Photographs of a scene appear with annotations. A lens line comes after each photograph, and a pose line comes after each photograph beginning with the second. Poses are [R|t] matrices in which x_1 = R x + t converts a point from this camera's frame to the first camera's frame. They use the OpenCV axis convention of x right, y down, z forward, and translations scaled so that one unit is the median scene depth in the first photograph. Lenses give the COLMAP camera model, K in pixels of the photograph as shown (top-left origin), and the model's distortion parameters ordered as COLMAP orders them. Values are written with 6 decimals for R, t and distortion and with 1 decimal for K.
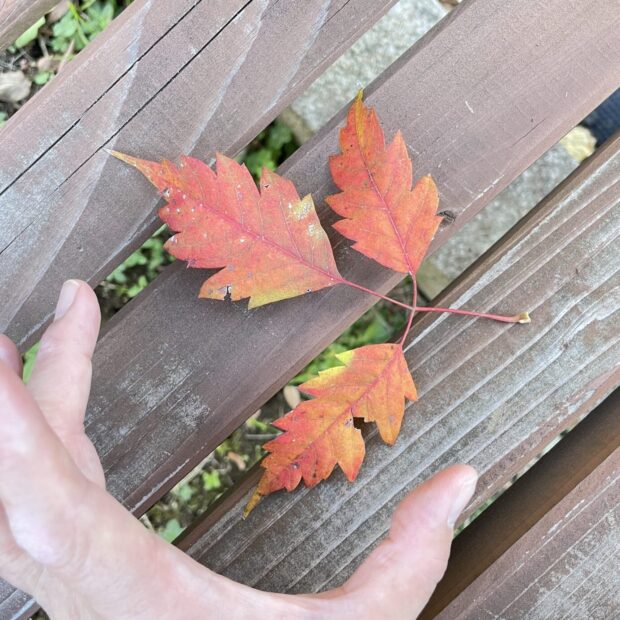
lens RADIAL K [[633.6, 0, 310.2], [0, 633.6, 309.7], [0, 0, 1]] dist [-0.005808, 0.000000]
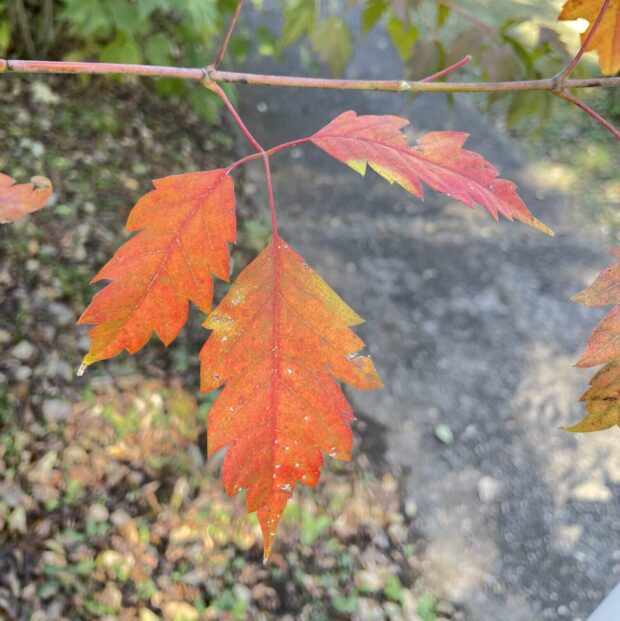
lens RADIAL K [[634.6, 0, 309.9], [0, 634.6, 310.4], [0, 0, 1]] dist [-0.005808, 0.000000]
pose [[-0.497554, -0.865751, -0.053998, -0.013028], [0.867128, -0.494763, -0.057440, -0.006739], [0.023013, -0.075402, 0.996888, 0.232612]]
